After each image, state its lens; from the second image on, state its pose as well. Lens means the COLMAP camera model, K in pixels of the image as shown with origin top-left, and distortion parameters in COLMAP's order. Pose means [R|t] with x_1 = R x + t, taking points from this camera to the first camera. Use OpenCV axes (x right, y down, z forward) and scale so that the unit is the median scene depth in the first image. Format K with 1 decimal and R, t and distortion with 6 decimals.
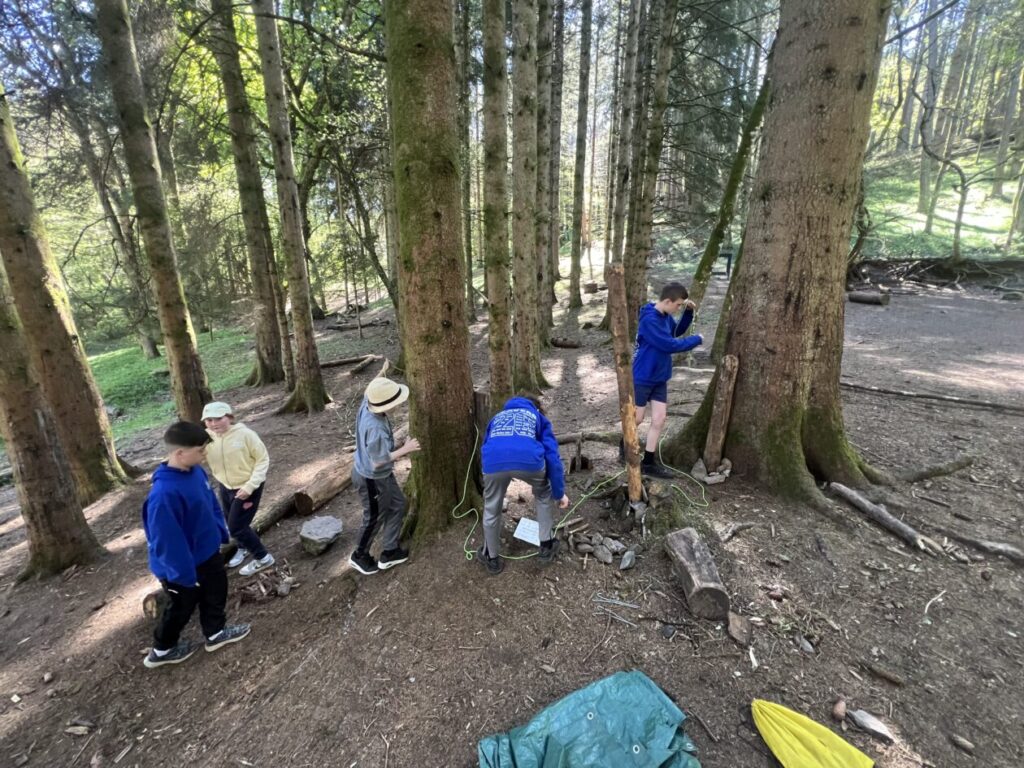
lens RADIAL K [[411.2, 0, 512.3], [0, 411.2, 388.1], [0, 0, 1]] dist [-0.002606, 0.000540]
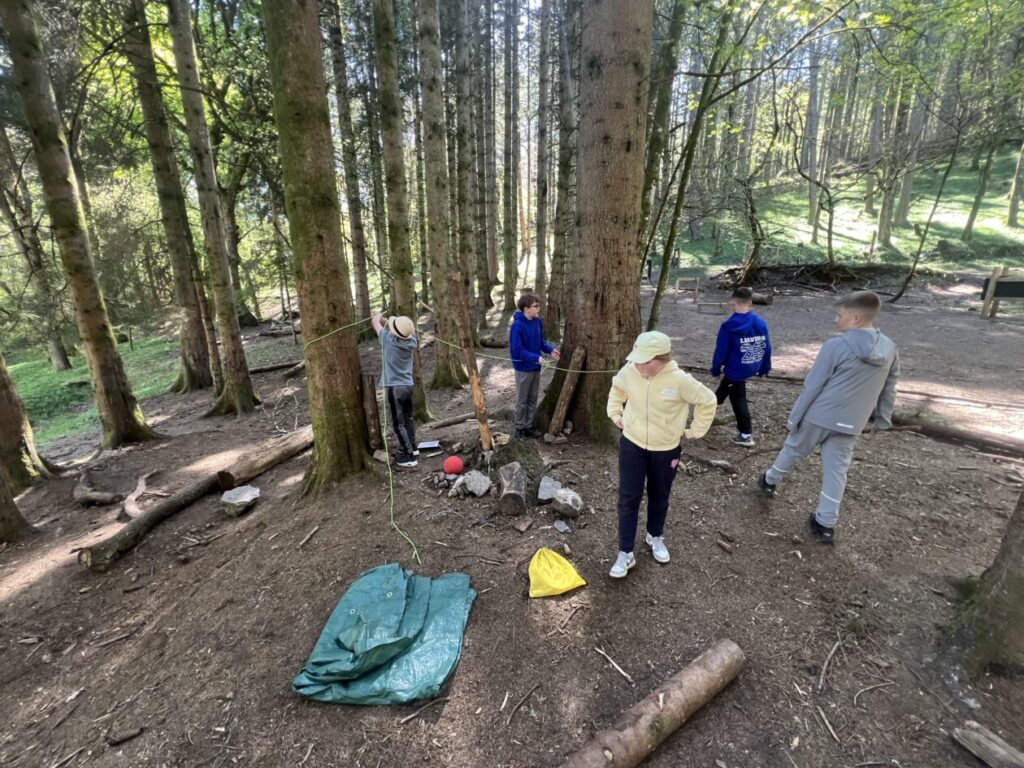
lens RADIAL K [[411.2, 0, 512.3], [0, 411.2, 388.1], [0, 0, 1]] dist [-0.002606, 0.000540]
pose [[0.992801, -0.033656, 0.114948, 0.074683], [0.034965, 0.999344, -0.009395, 0.028263], [-0.114556, 0.013347, 0.993327, -0.107676]]
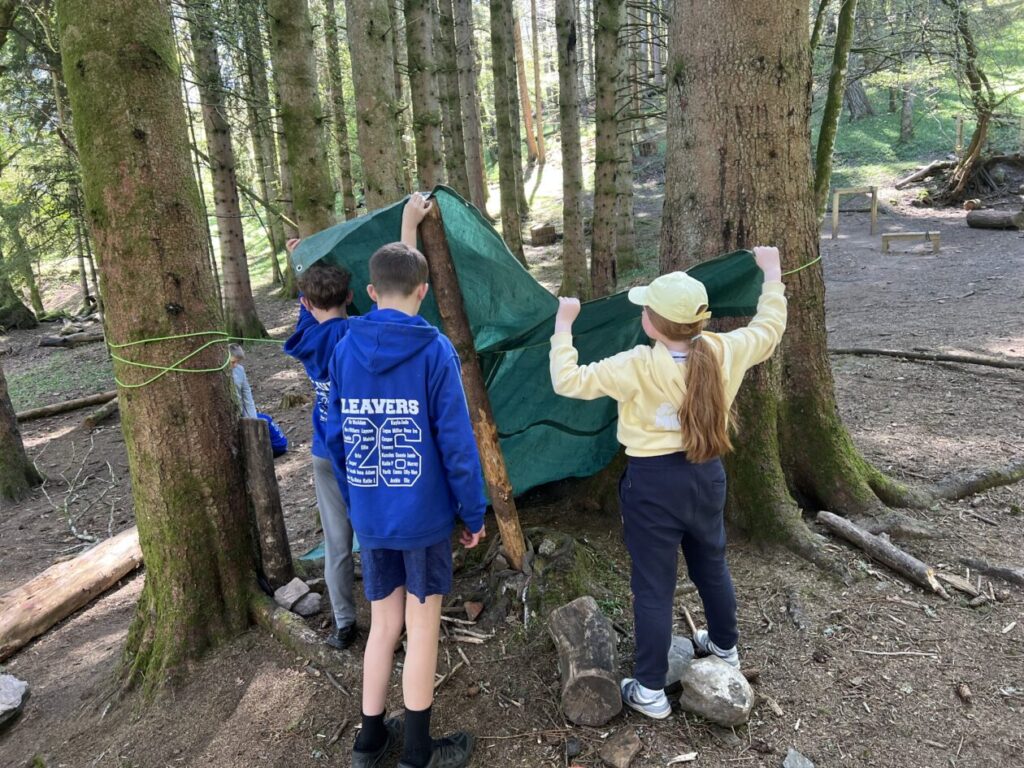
lens RADIAL K [[770.5, 0, 509.6], [0, 770.5, 381.1], [0, 0, 1]] dist [0.048297, -0.055382]
pose [[0.991102, -0.084825, 0.102573, 0.061594], [0.090893, 0.994285, -0.055996, 0.018057], [-0.097237, 0.064821, 0.993148, -0.054823]]
